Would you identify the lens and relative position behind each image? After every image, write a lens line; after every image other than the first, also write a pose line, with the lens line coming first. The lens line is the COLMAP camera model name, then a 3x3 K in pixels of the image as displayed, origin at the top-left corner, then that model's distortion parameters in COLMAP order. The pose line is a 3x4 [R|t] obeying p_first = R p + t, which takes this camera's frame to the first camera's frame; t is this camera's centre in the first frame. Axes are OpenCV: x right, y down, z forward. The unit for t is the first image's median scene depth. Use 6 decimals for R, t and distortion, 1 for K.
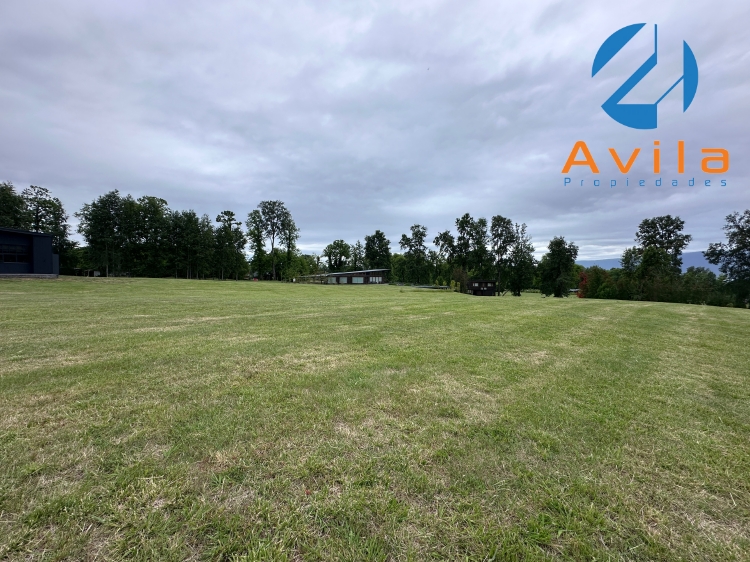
lens RADIAL K [[301.7, 0, 374.0], [0, 301.7, 279.6], [0, 0, 1]] dist [-0.003402, 0.000317]
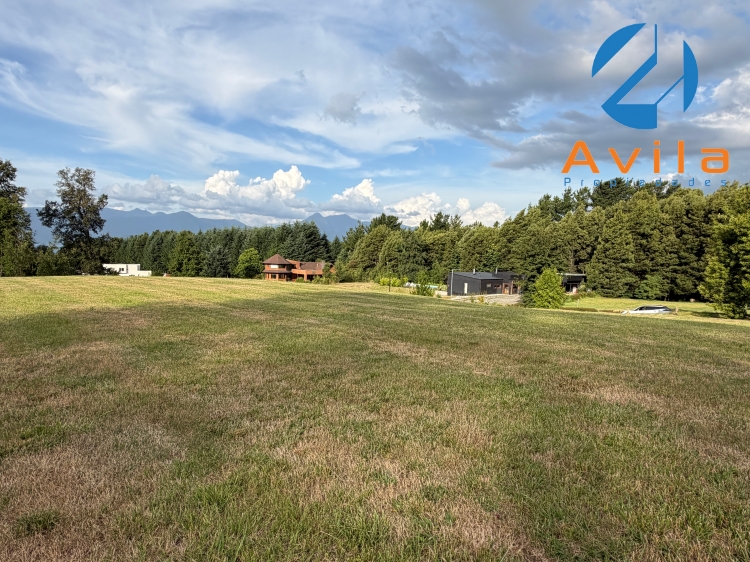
lens RADIAL K [[471.3, 0, 373.6], [0, 471.3, 284.2], [0, 0, 1]] dist [-0.003226, 0.004045]
pose [[0.051835, -0.078419, 0.995572, -0.103333], [-0.005949, 0.996870, 0.078831, -0.002820], [-0.998638, -0.010008, 0.051206, 0.040326]]
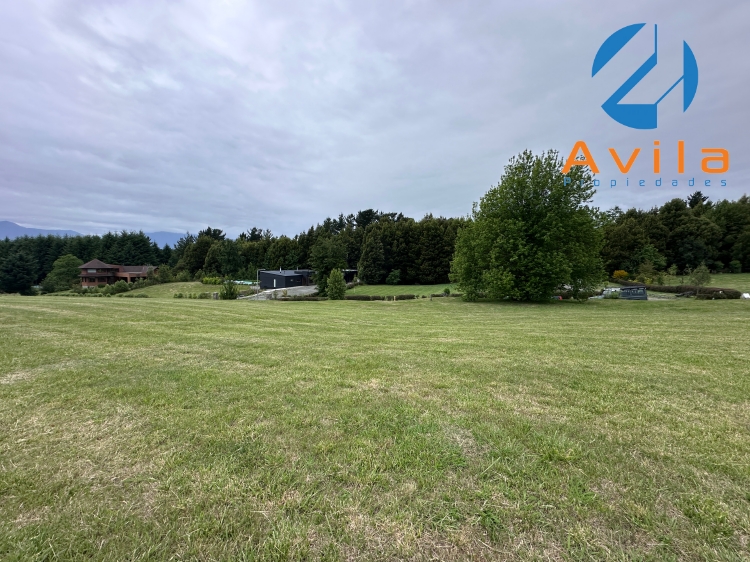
lens RADIAL K [[301.7, 0, 373.9], [0, 301.7, 277.8], [0, 0, 1]] dist [-0.003402, 0.000317]
pose [[-0.431427, -0.072303, 0.899246, 0.020031], [-0.000188, 0.996790, 0.080055, 0.000419], [-0.902148, 0.034369, -0.430056, 0.007139]]
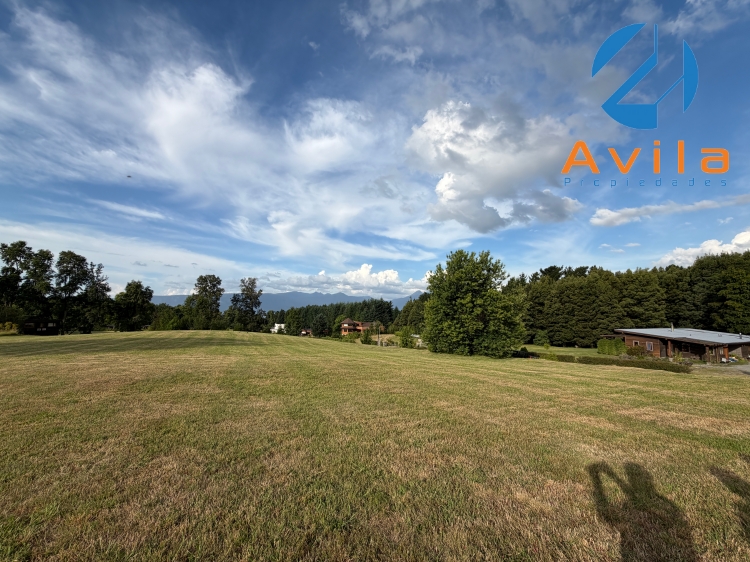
lens RADIAL K [[296.7, 0, 373.9], [0, 296.7, 281.8], [0, 0, 1]] dist [-0.002070, 0.000621]
pose [[0.314525, 0.092583, 0.944723, -0.188563], [0.012445, 0.994745, -0.101629, -0.009847], [-0.949168, 0.043722, 0.311720, -0.238619]]
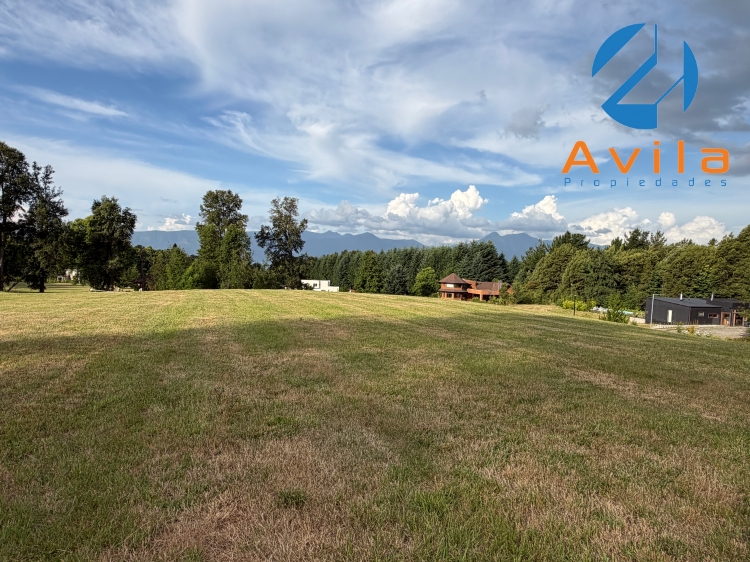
lens RADIAL K [[471.3, 0, 373.0], [0, 471.3, 286.2], [0, 0, 1]] dist [-0.003226, 0.004045]
pose [[0.408203, -0.035976, 0.912182, -0.104960], [-0.014997, 0.998824, 0.046105, -0.002986], [-0.912768, -0.032500, 0.407183, 0.042814]]
